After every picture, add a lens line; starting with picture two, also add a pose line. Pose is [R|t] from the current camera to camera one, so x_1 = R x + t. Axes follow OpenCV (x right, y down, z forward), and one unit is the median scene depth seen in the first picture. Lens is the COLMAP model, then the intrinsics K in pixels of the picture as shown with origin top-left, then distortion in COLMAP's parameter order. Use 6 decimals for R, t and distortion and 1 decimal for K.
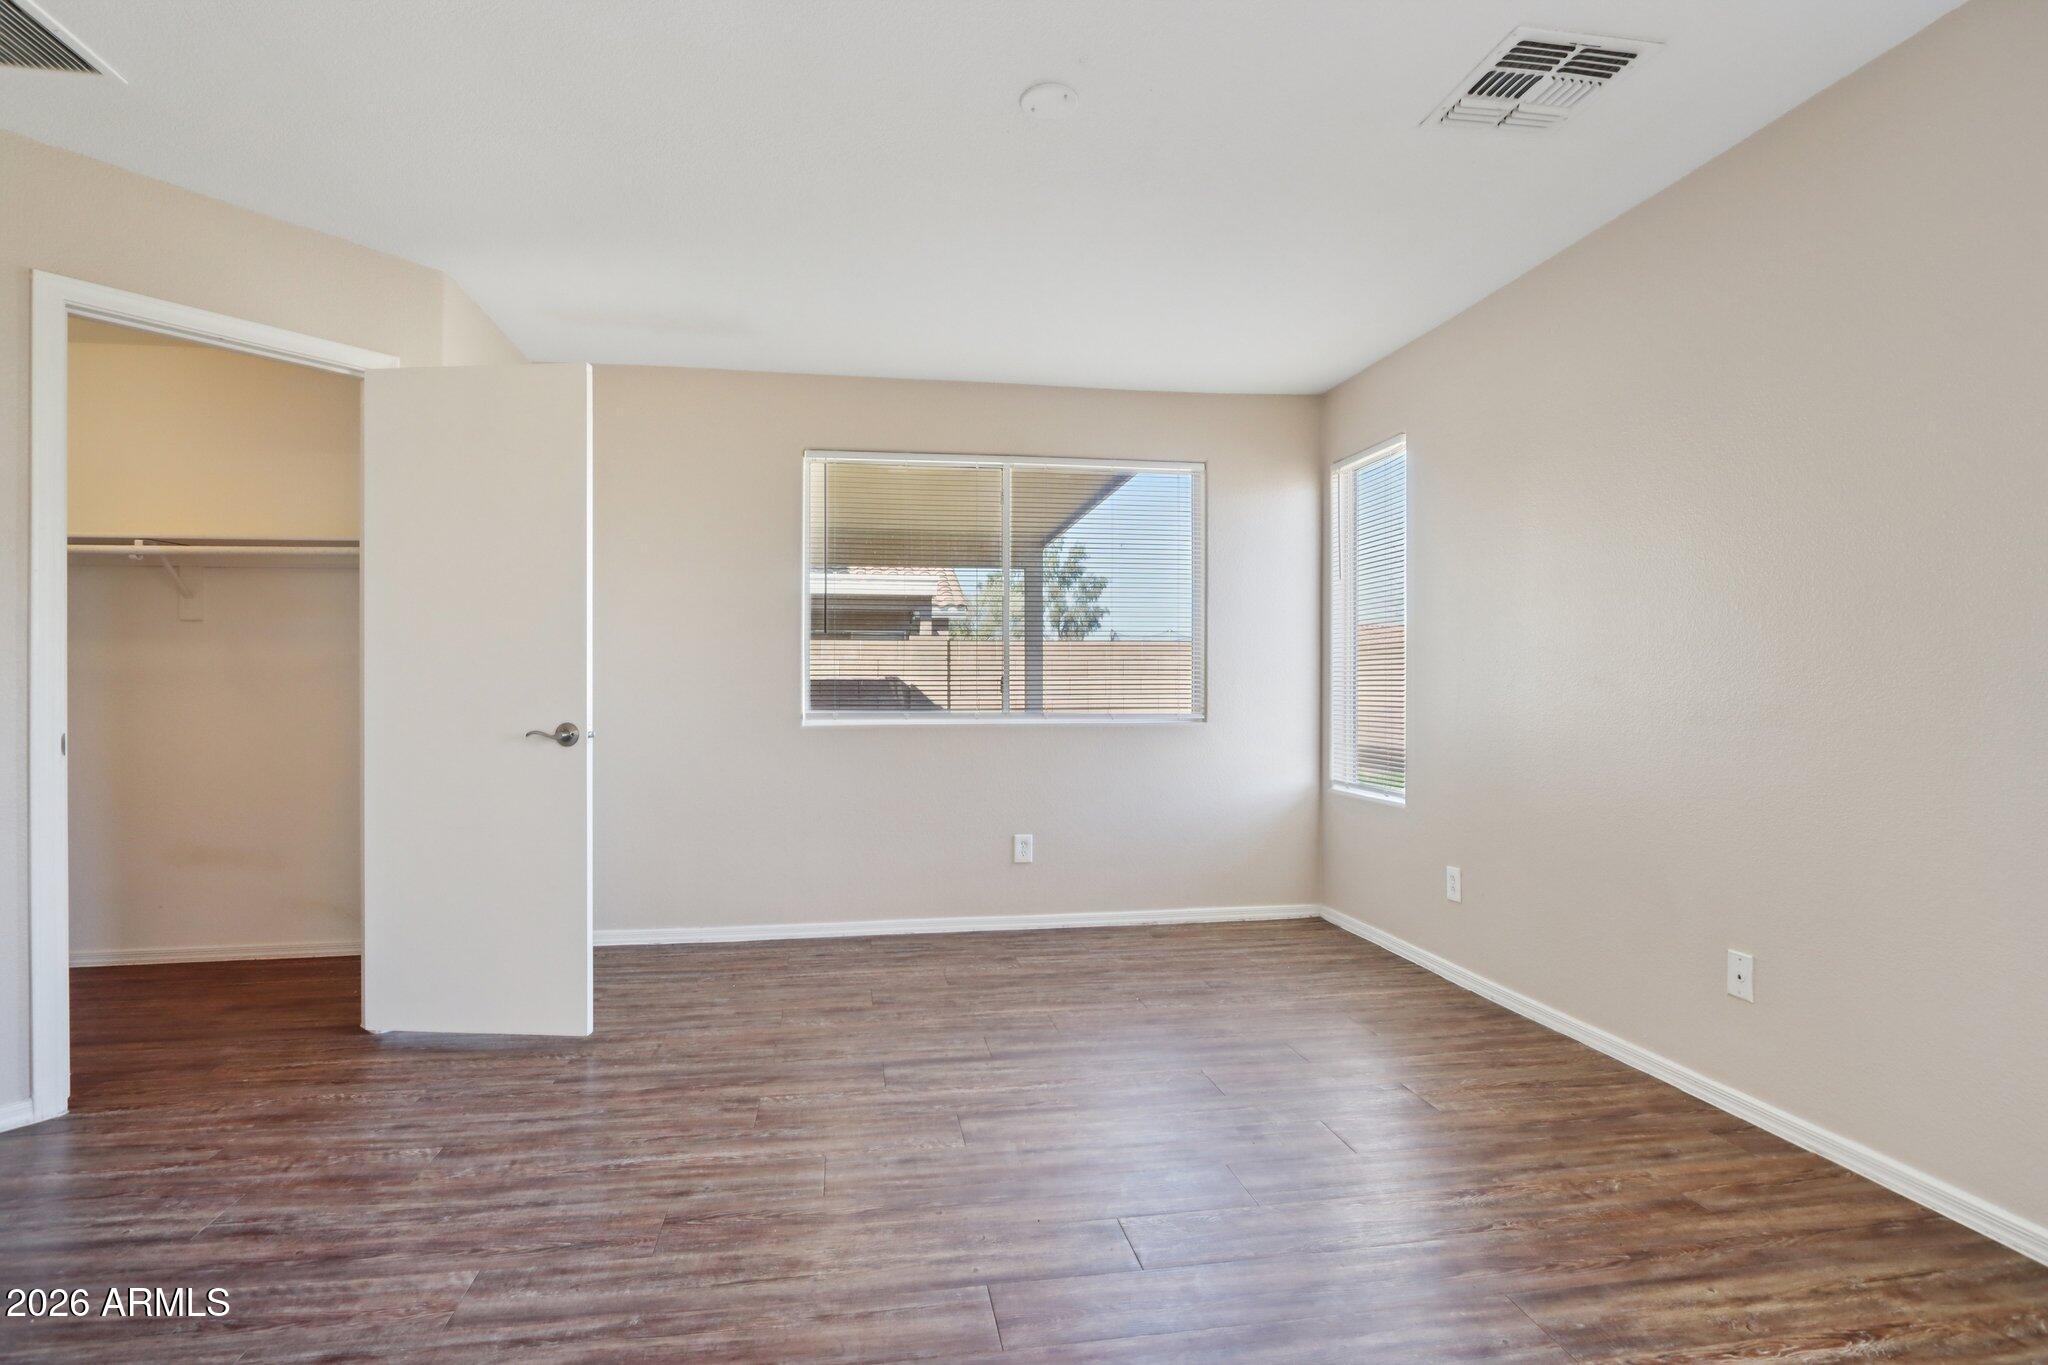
lens RADIAL K [[956.8, 0, 982.2], [0, 956.8, 693.9], [0, 0, 1]] dist [-0.012092, 0.000376]
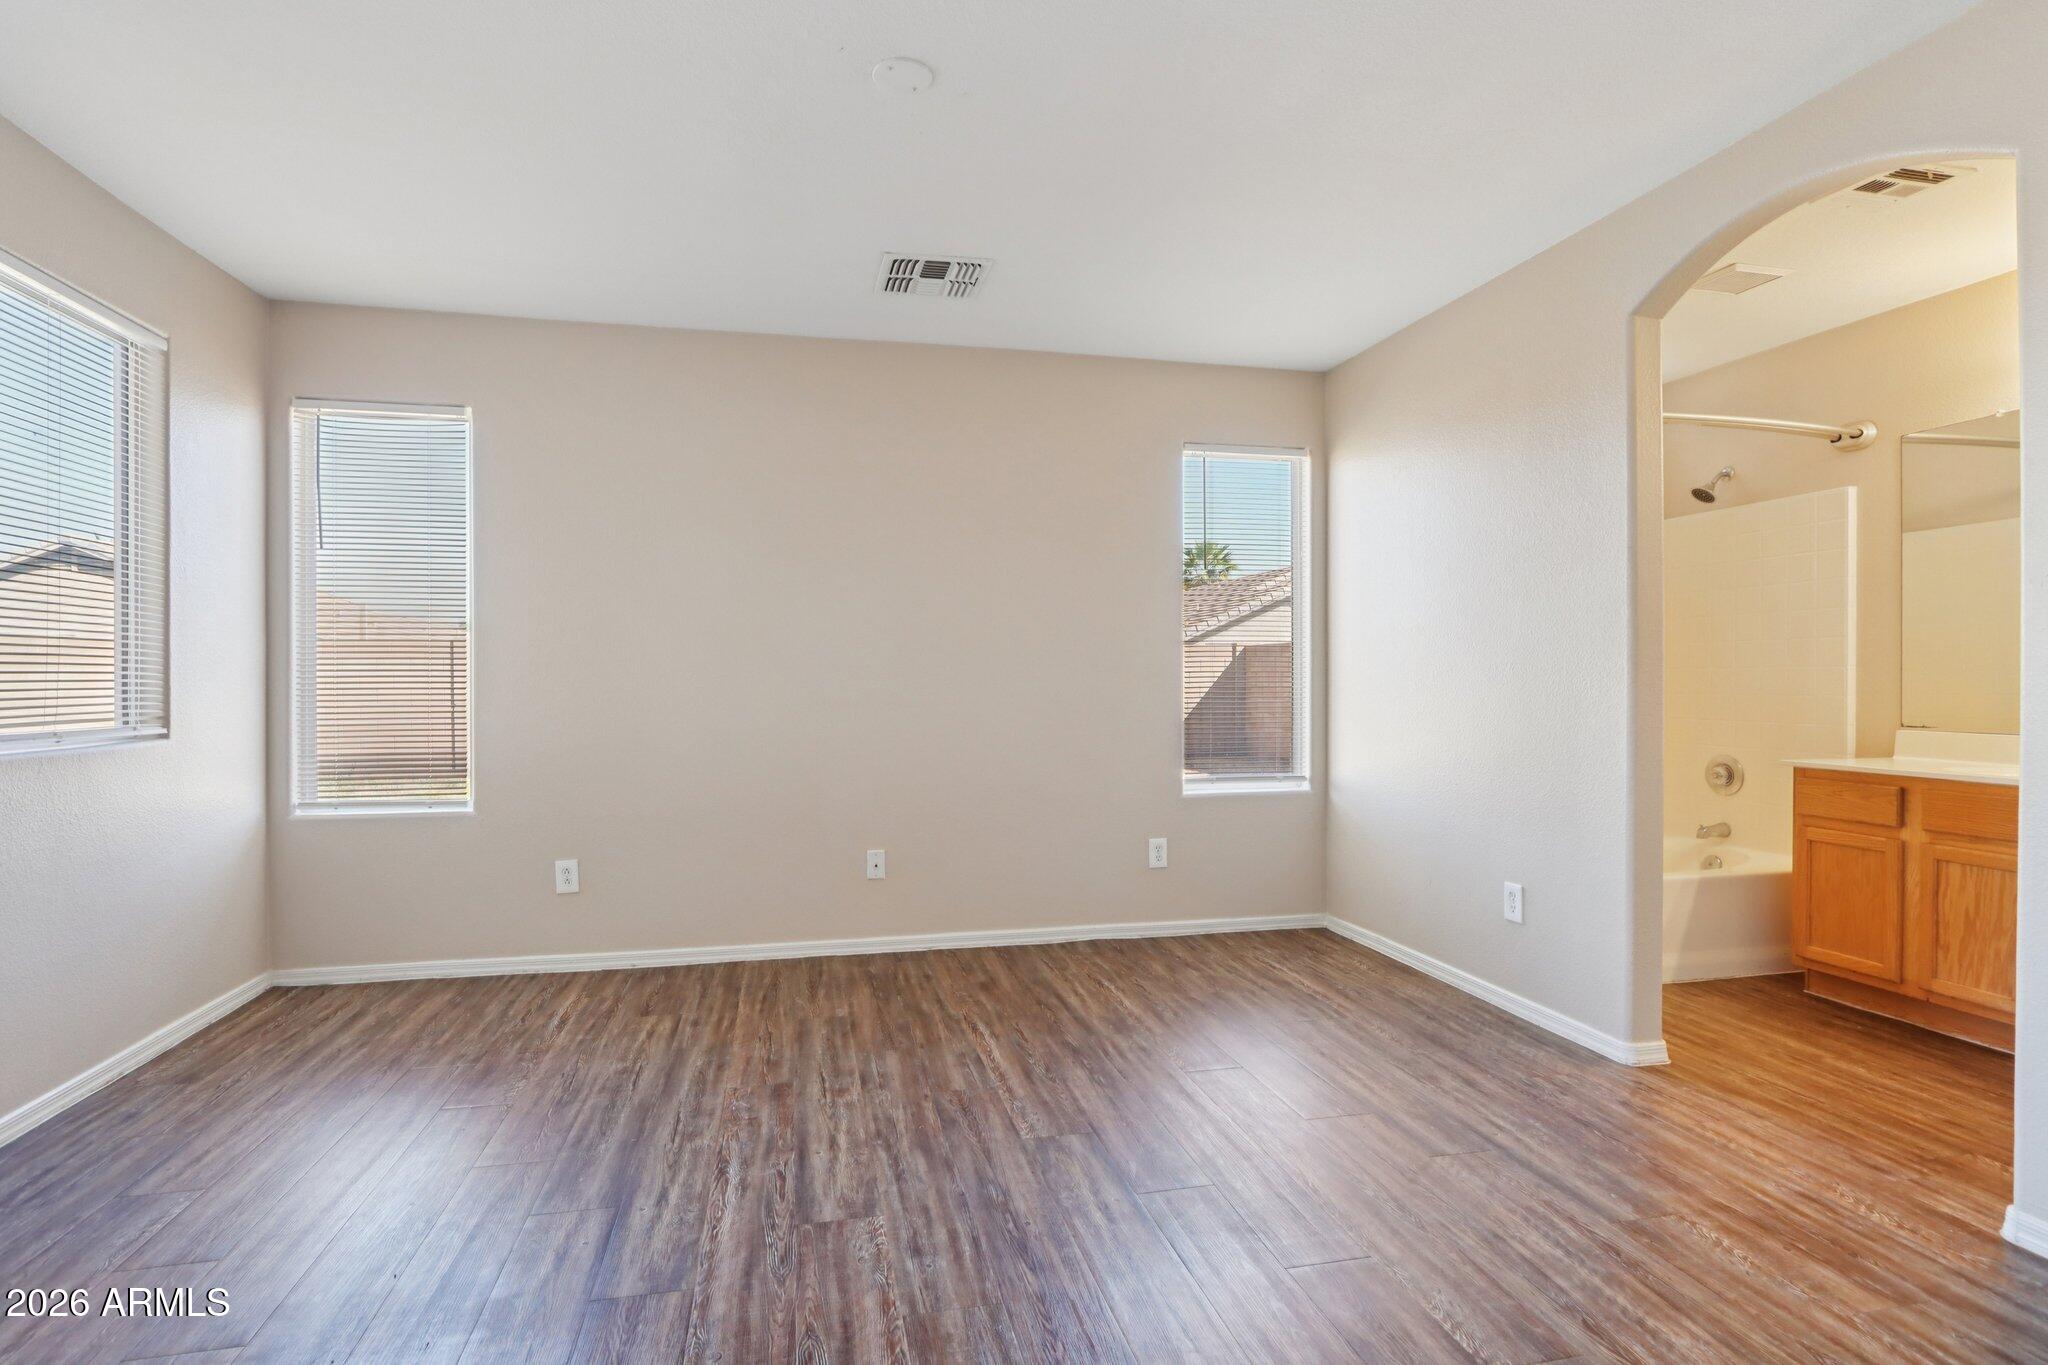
lens RADIAL K [[984.9, 0, 984.7], [0, 984.9, 686.4], [0, 0, 1]] dist [-0.015494, 0.000299]
pose [[-0.050471, -0.005732, 0.998709, -0.727112], [0.006816, 0.999958, 0.006084, -0.010415], [-0.998702, 0.007115, -0.050430, 0.757278]]
